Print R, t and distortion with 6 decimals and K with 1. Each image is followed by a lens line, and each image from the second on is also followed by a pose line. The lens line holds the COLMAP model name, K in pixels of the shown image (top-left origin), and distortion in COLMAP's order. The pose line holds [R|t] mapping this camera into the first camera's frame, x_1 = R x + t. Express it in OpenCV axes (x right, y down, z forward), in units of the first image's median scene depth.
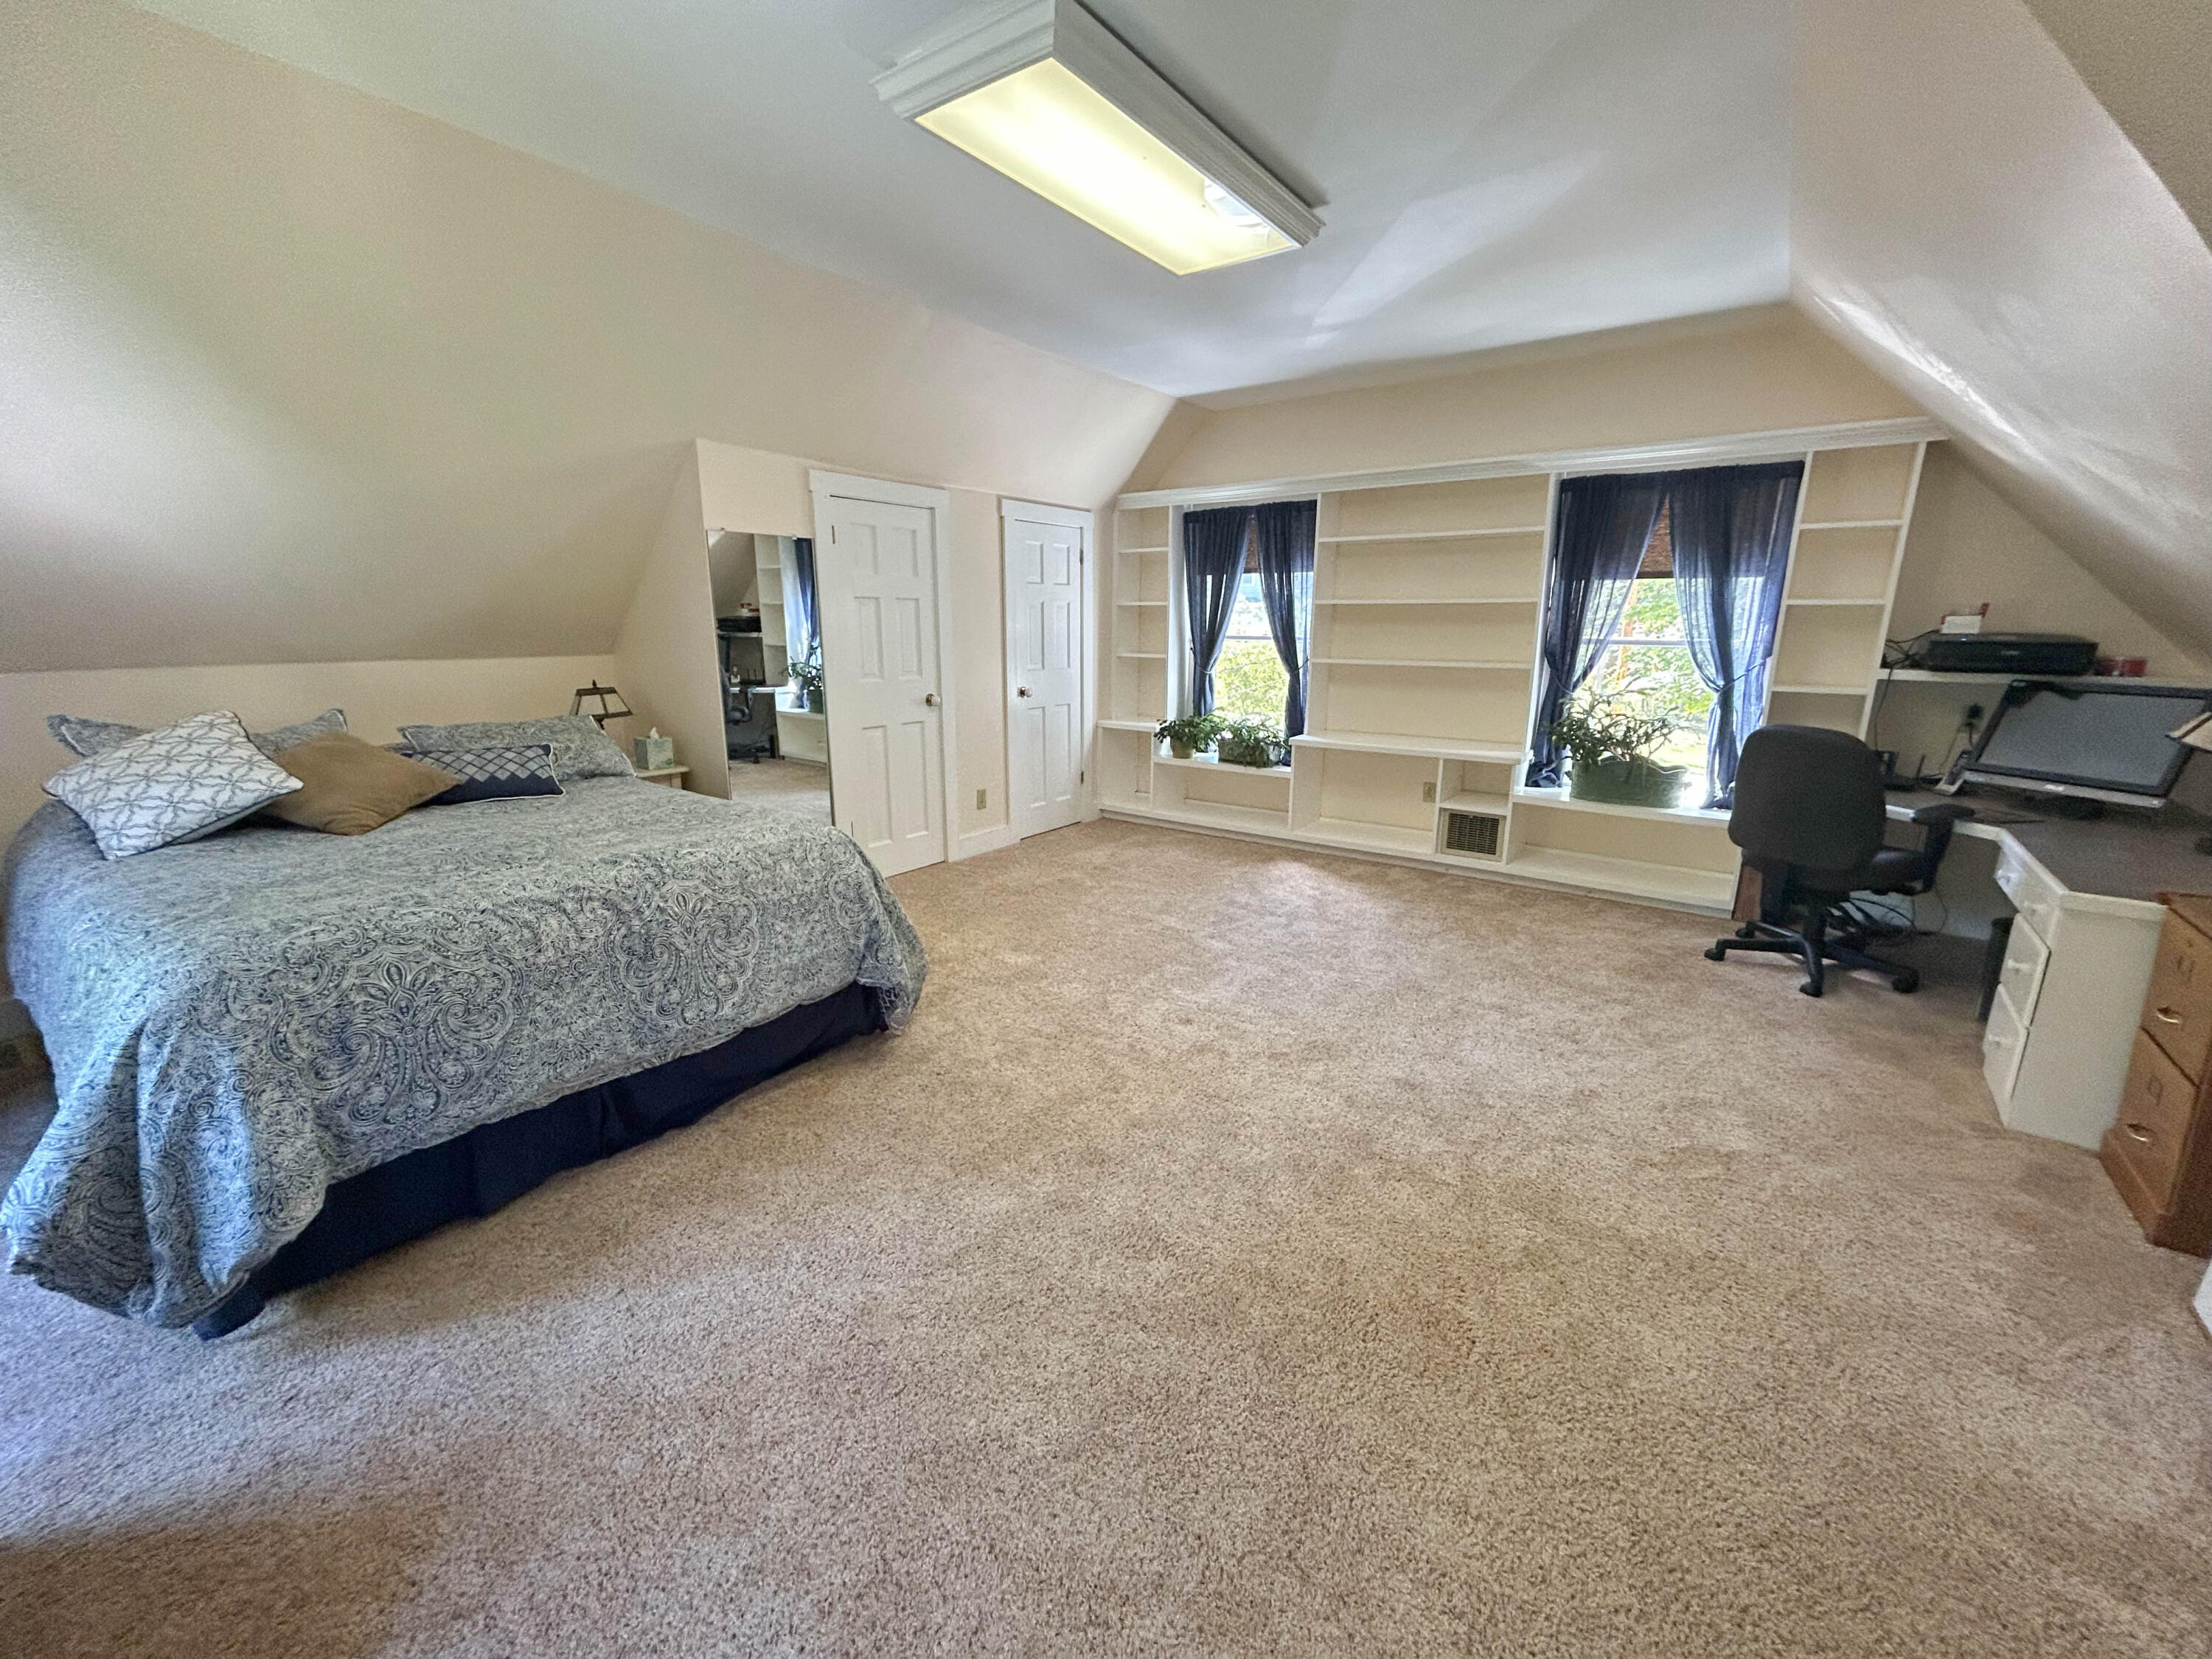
lens RADIAL K [[902.0, 0, 1115.9], [0, 902.0, 827.0], [0, 0, 1]] dist [-0.003094, 0.000032]
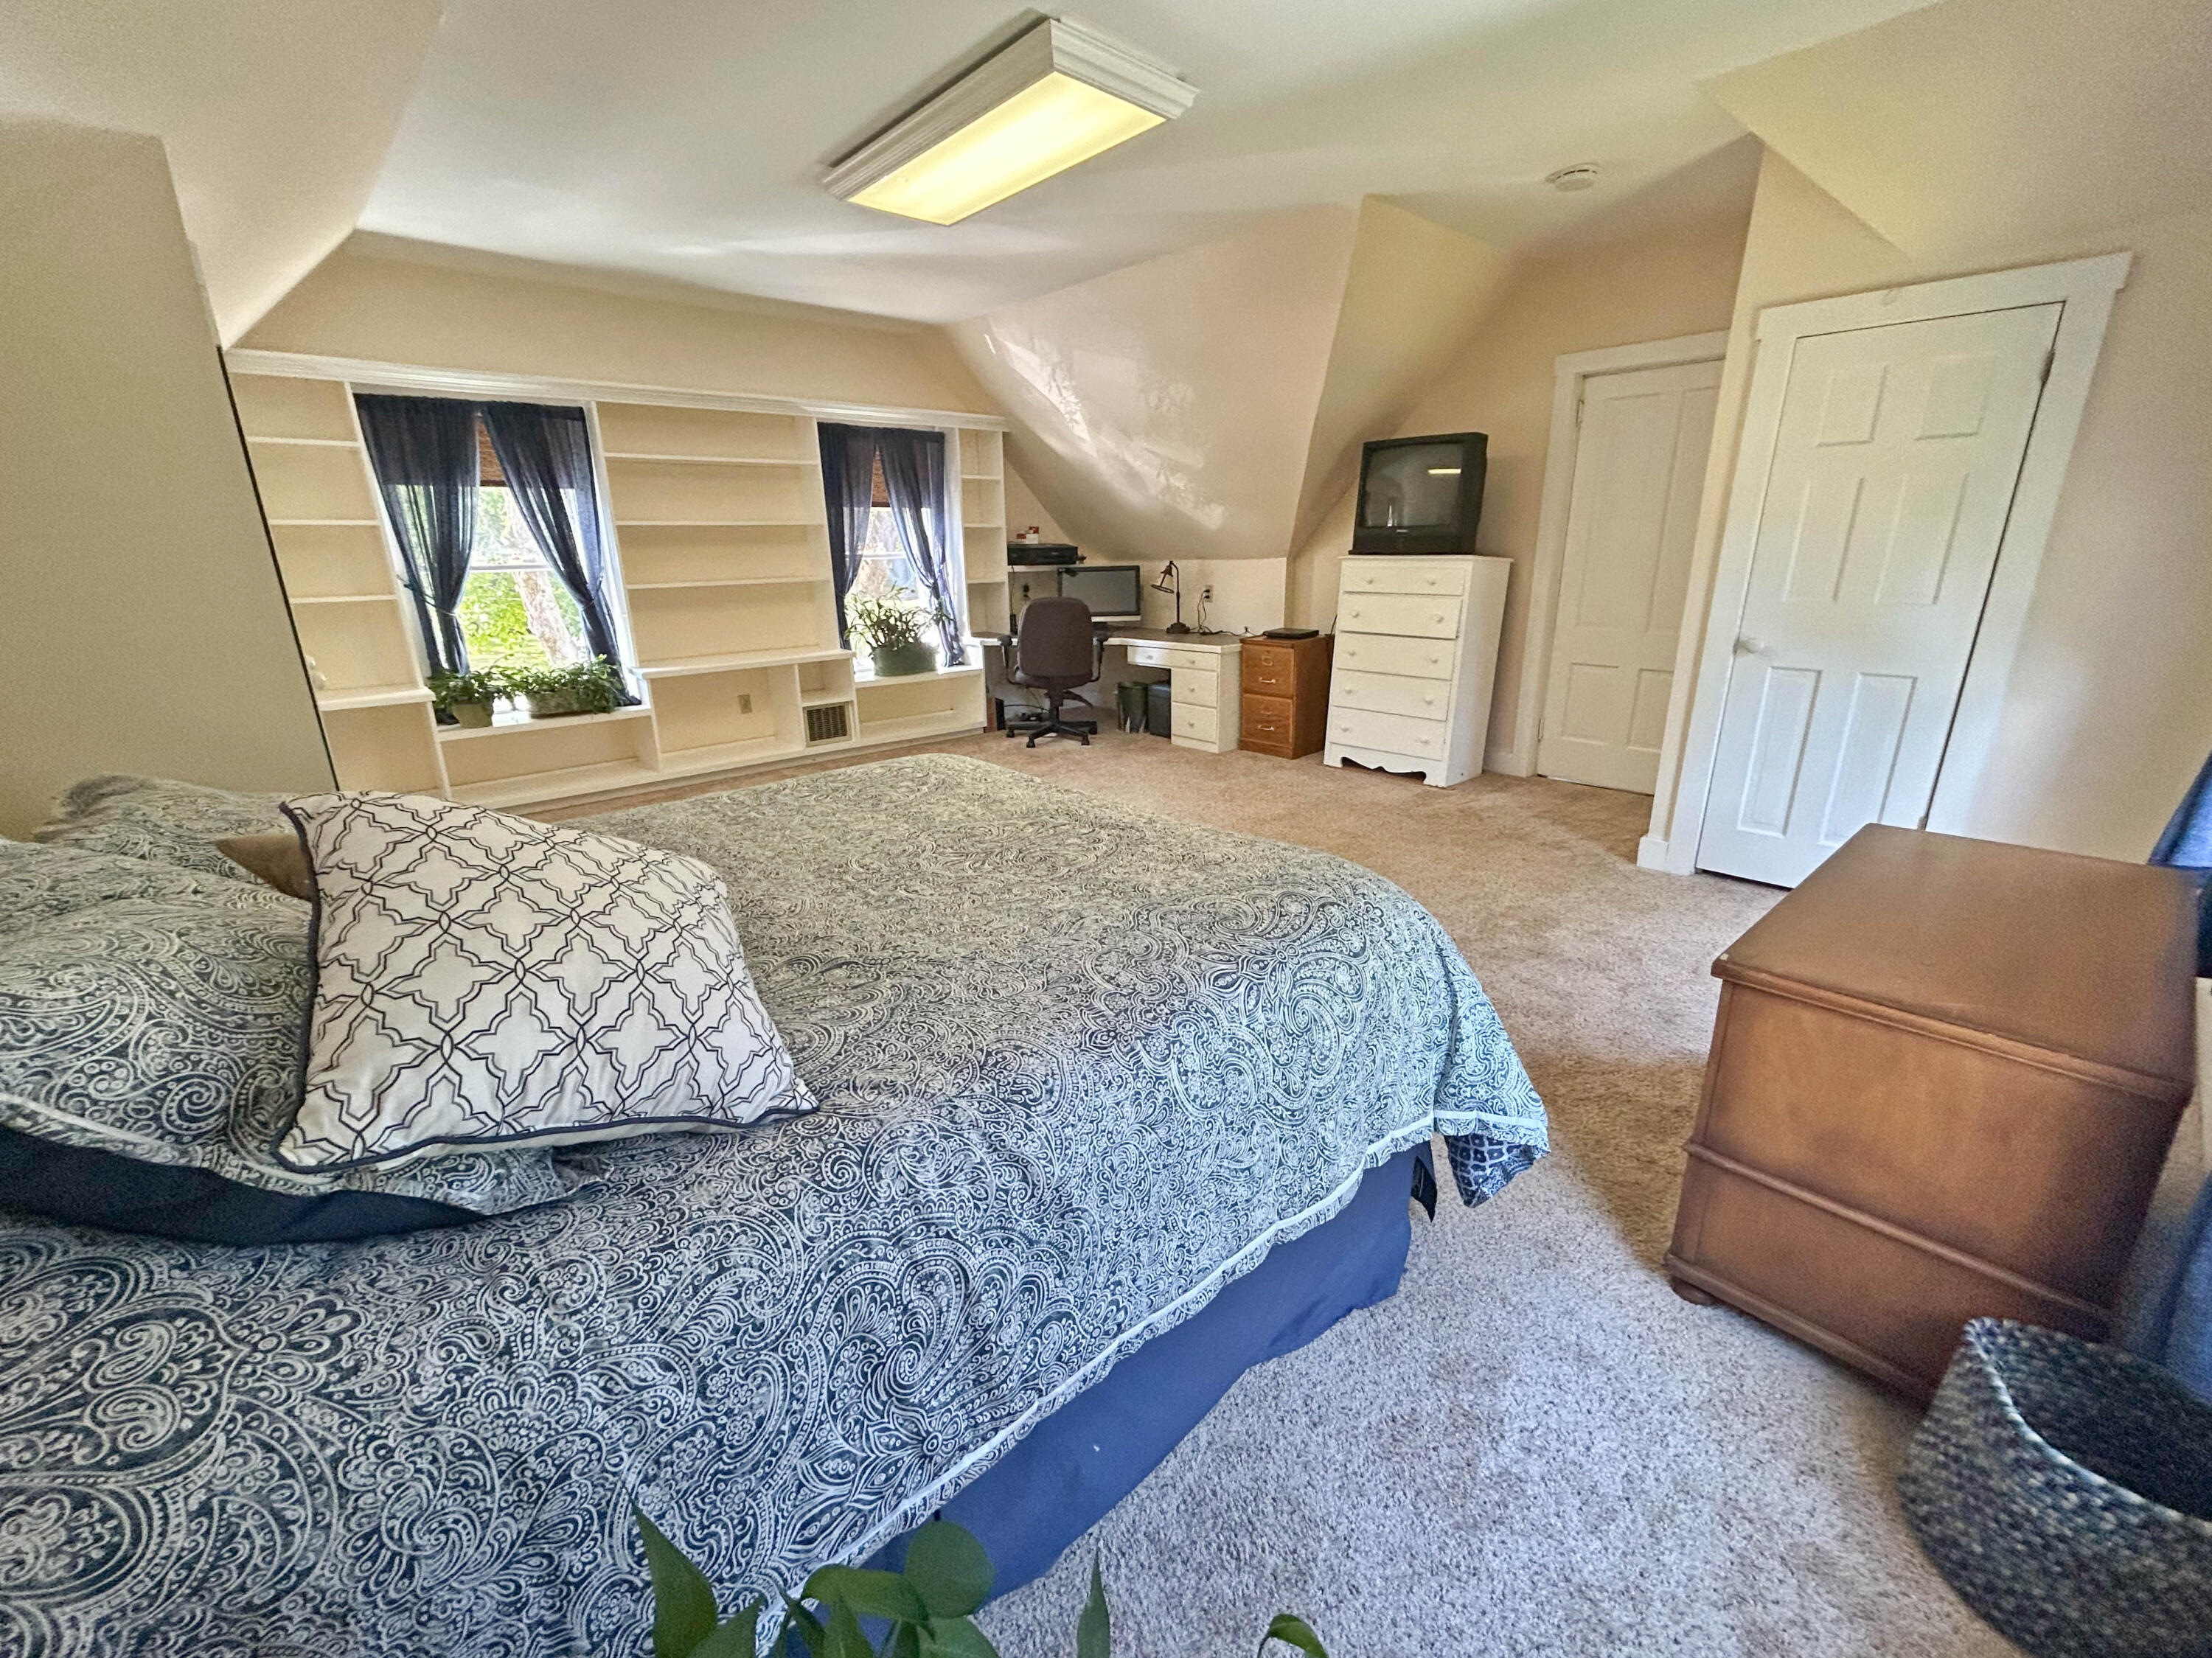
lens RADIAL K [[901.9, 0, 1117.2], [0, 901.9, 827.5], [0, 0, 1]] dist [-0.003094, 0.000032]
pose [[0.206331, -0.298860, 0.931724, -0.728047], [0.237758, 0.938989, 0.248538, -0.073195], [-0.949157, 0.170244, 0.264798, 0.370594]]
